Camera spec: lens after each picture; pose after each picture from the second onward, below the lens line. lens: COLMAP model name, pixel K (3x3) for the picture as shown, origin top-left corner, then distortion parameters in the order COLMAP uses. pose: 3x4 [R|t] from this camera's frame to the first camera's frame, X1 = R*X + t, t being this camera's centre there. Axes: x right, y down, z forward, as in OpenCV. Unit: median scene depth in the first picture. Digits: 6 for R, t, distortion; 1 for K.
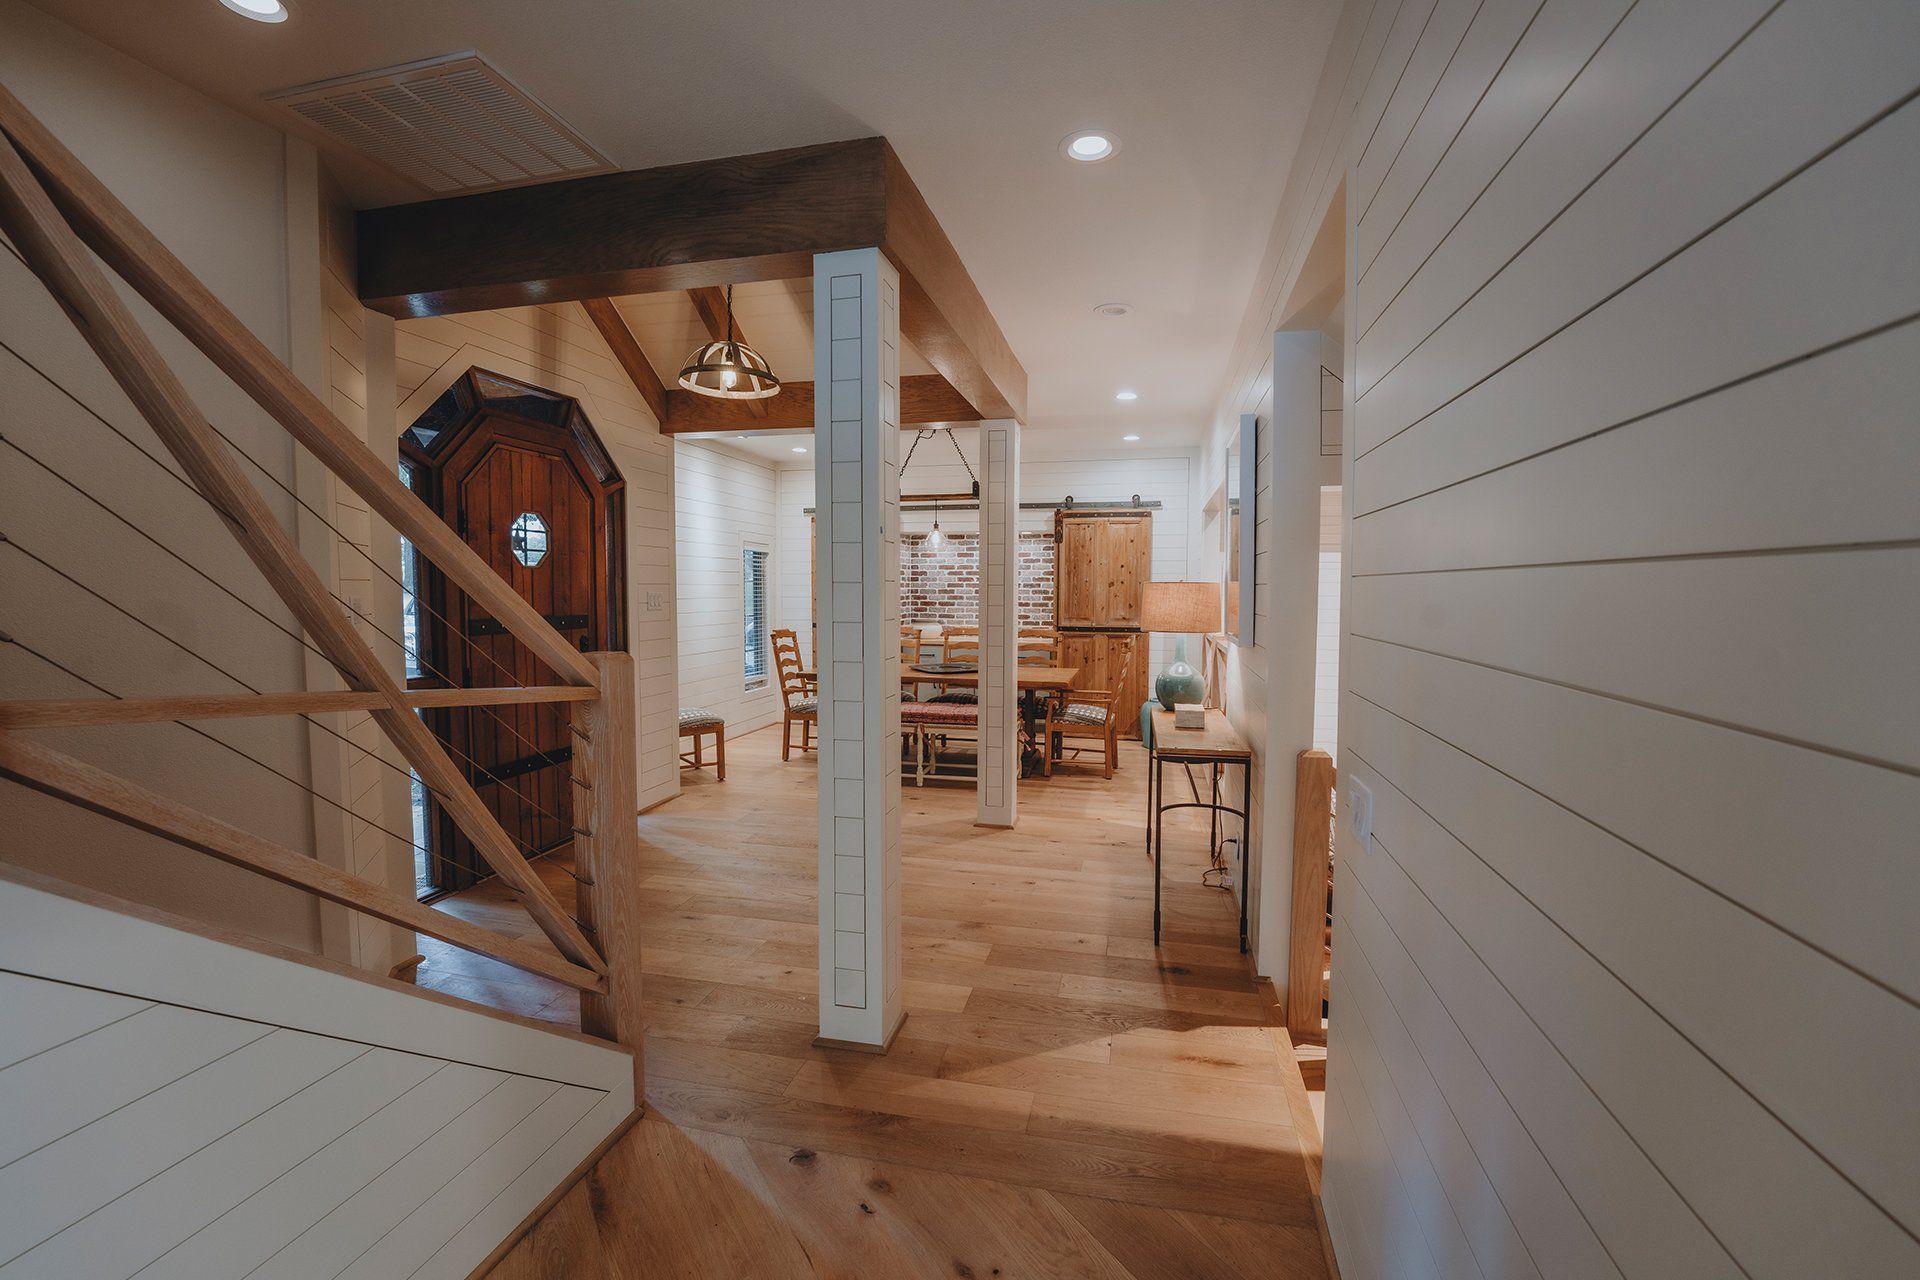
lens RADIAL K [[811.0, 0, 957.9], [0, 811.0, 637.0], [0, 0, 1]] dist [-0.014327, -0.000171]
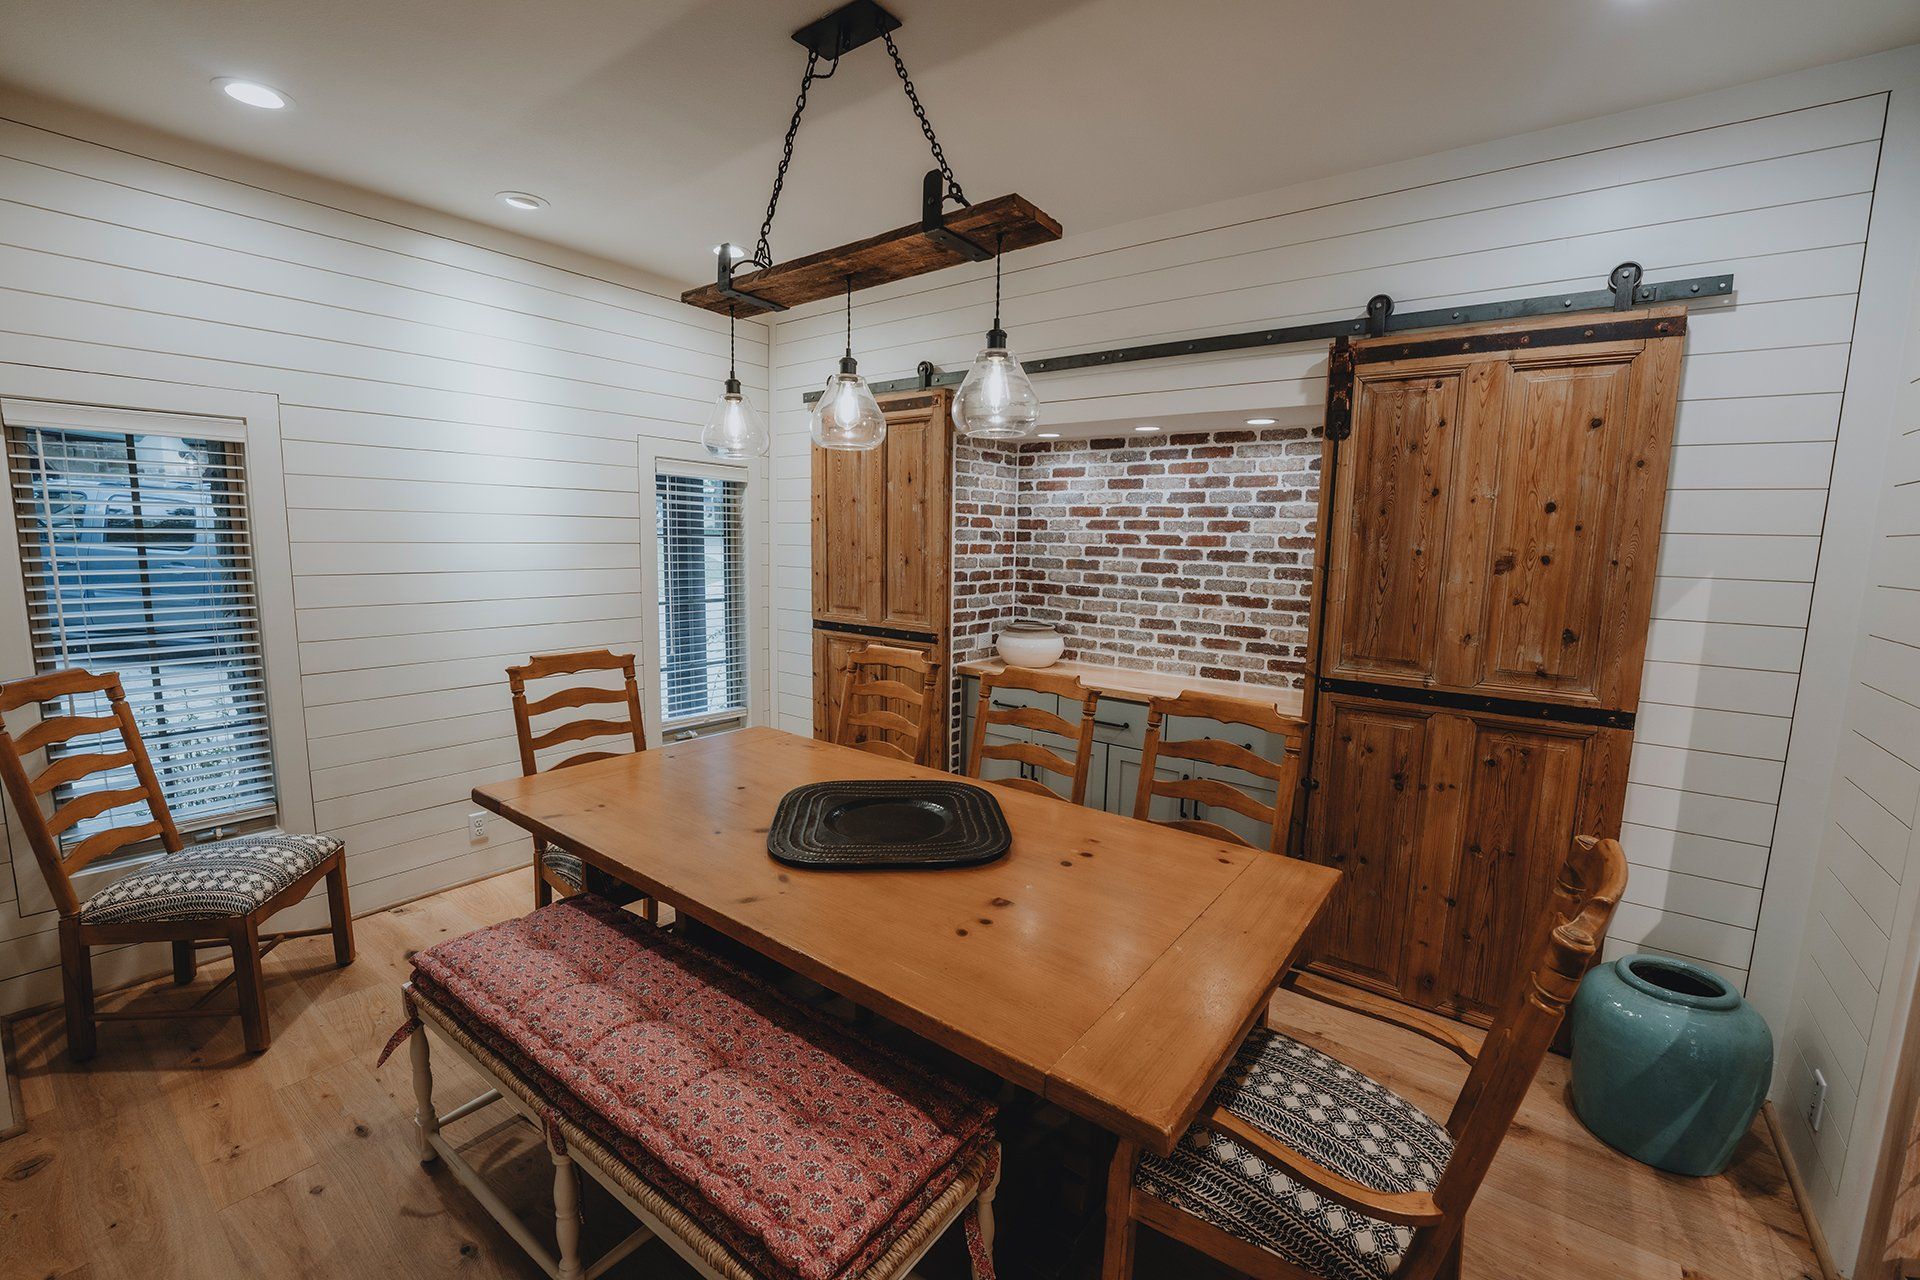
lens RADIAL K [[811.0, 0, 959.3], [0, 811.0, 643.4], [0, 0, 1]] dist [-0.014327, -0.000171]
pose [[0.922043, 0.067315, -0.381190, 0.112610], [-0.042600, 0.996428, 0.072919, -0.047363], [0.384737, -0.050995, 0.921616, 0.613615]]
